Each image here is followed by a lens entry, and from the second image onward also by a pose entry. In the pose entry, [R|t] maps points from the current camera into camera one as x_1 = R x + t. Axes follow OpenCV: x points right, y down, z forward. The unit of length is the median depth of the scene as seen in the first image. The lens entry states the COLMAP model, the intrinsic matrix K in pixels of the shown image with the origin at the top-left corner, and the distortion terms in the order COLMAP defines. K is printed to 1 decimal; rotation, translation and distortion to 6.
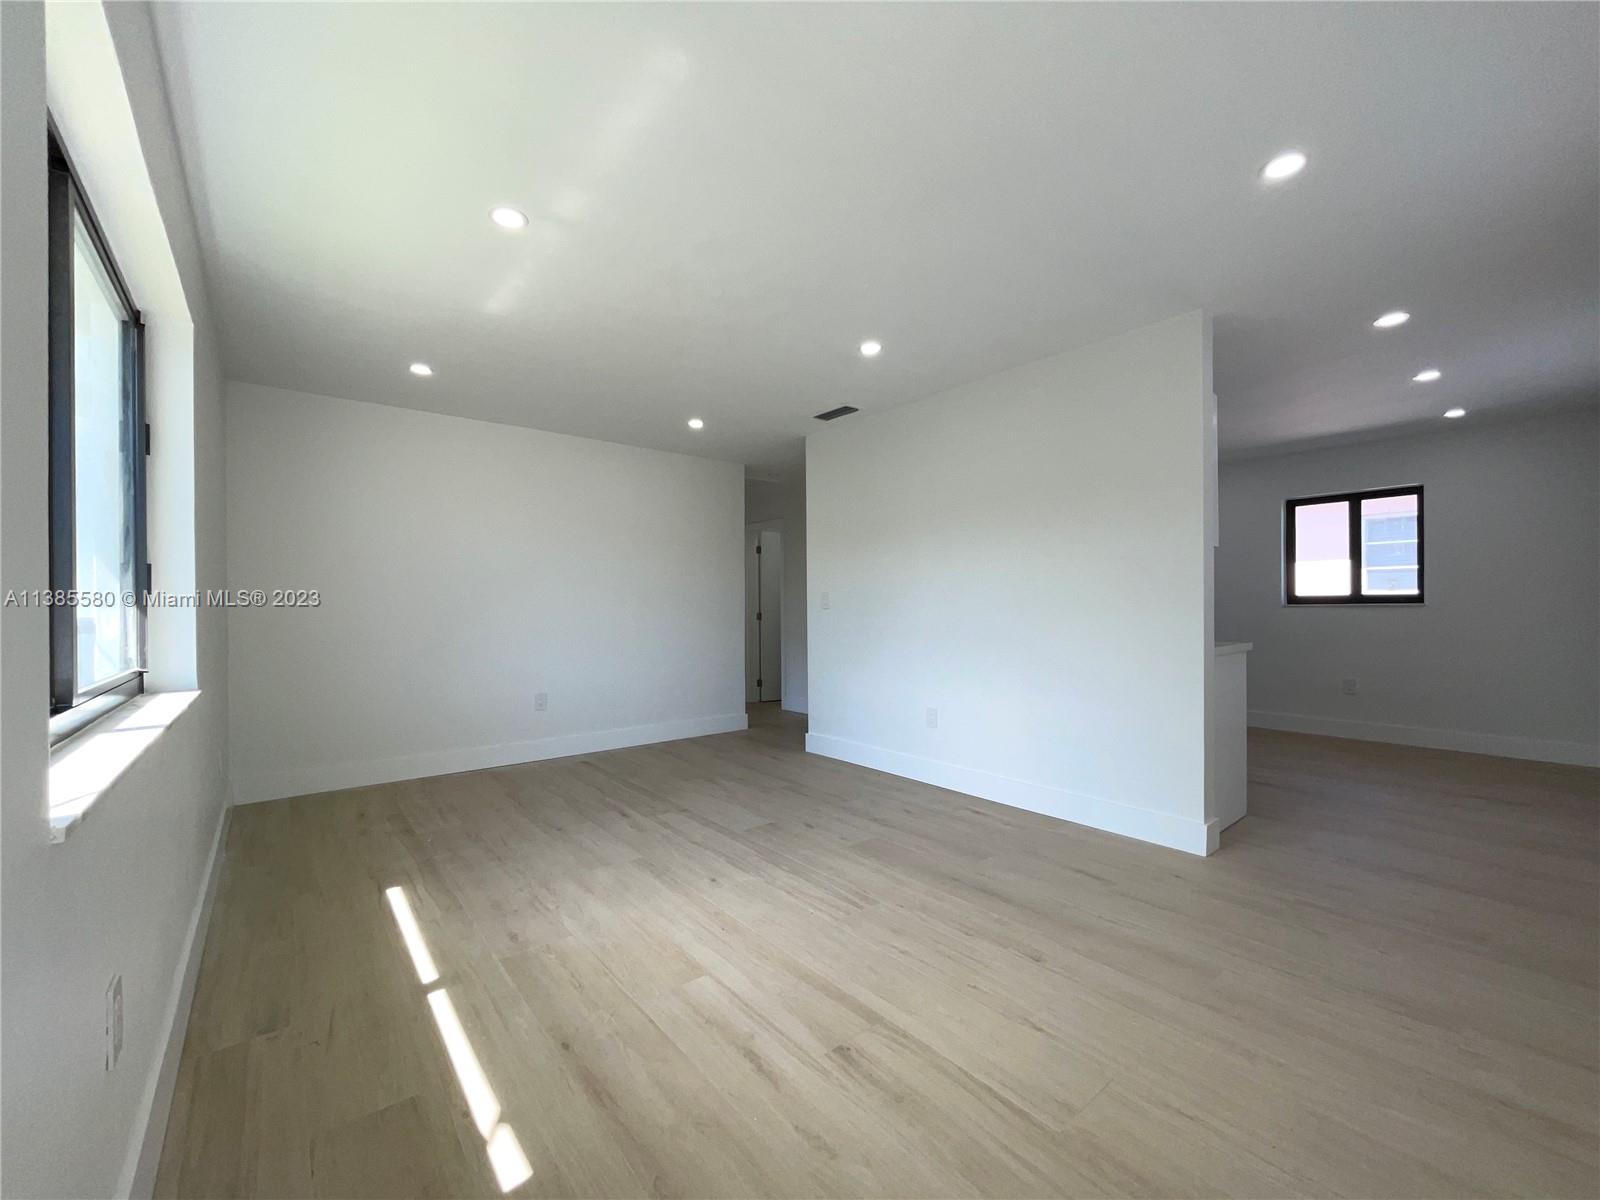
lens RADIAL K [[646.3, 0, 800.8], [0, 646.3, 606.4], [0, 0, 1]] dist [0.003153, 0.000079]
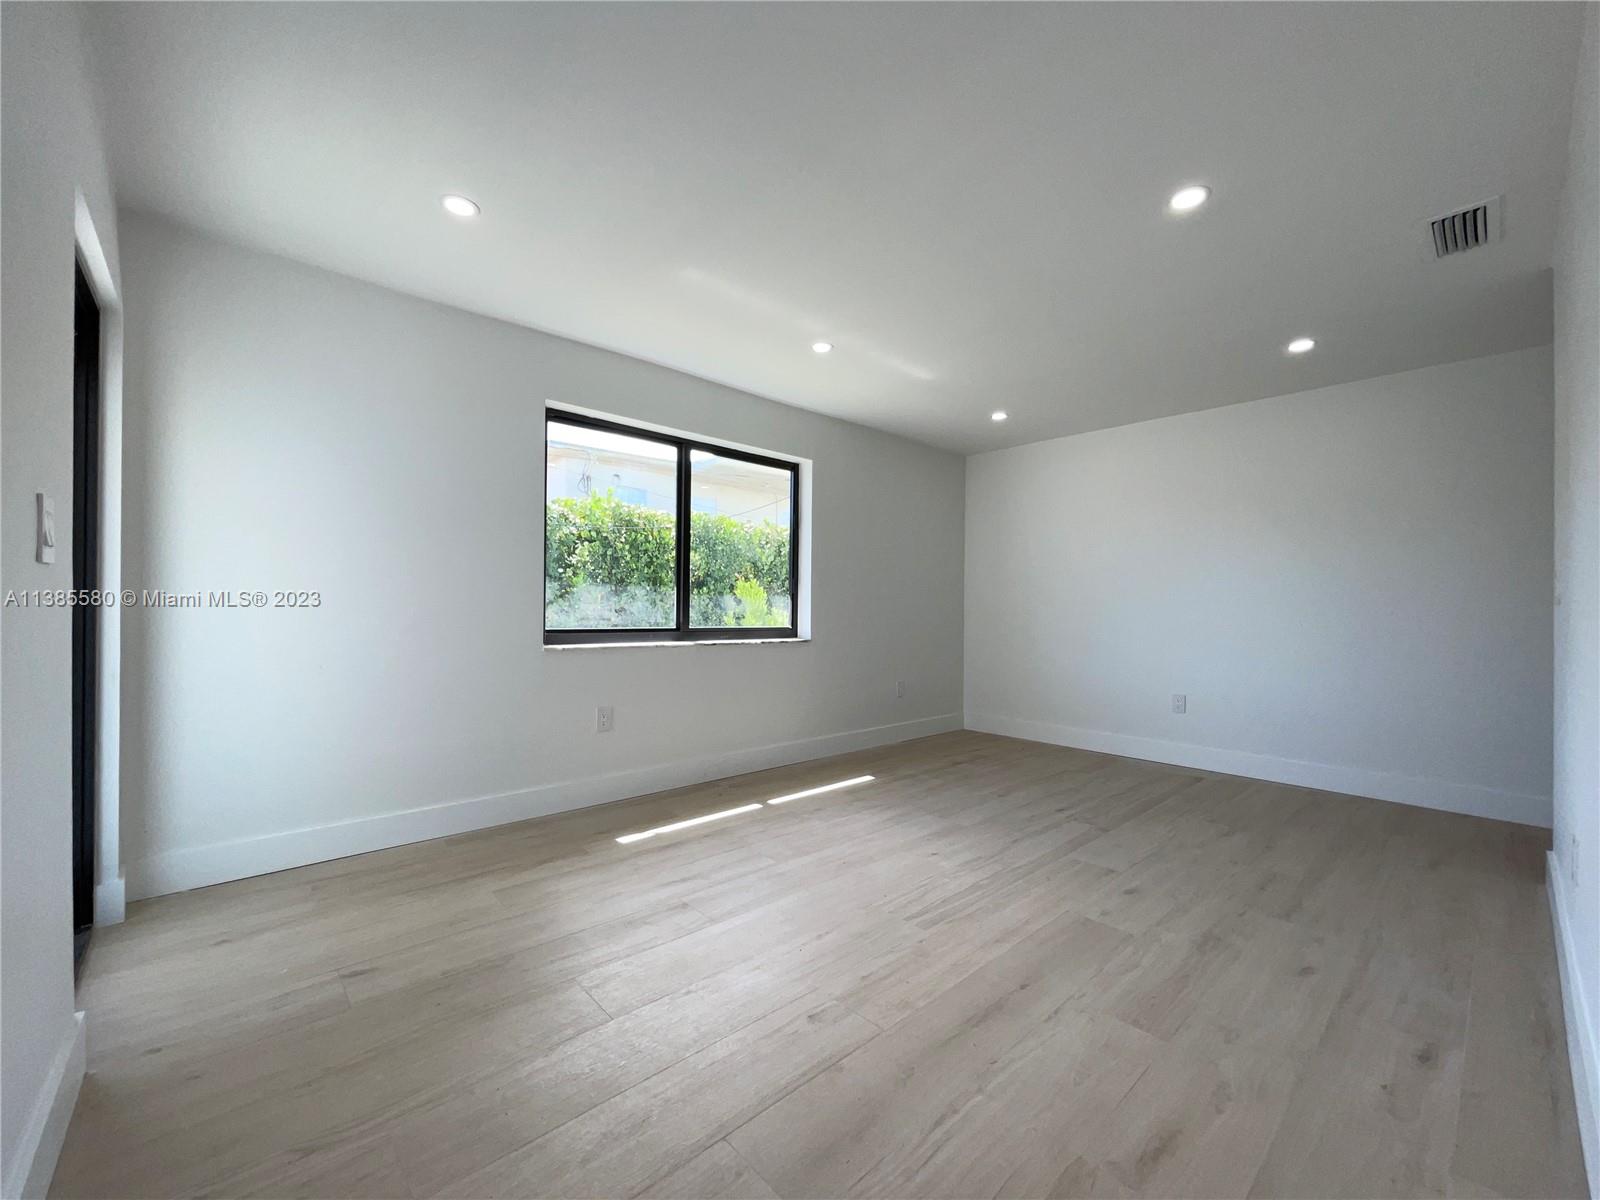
lens RADIAL K [[646.3, 0, 800.8], [0, 646.3, 606.4], [0, 0, 1]] dist [0.003153, 0.000079]
pose [[0.063627, 0.003338, -0.997968, 0.812269], [-0.014162, 0.999897, 0.002441, 0.018298], [0.997873, 0.013978, 0.063668, 0.638827]]
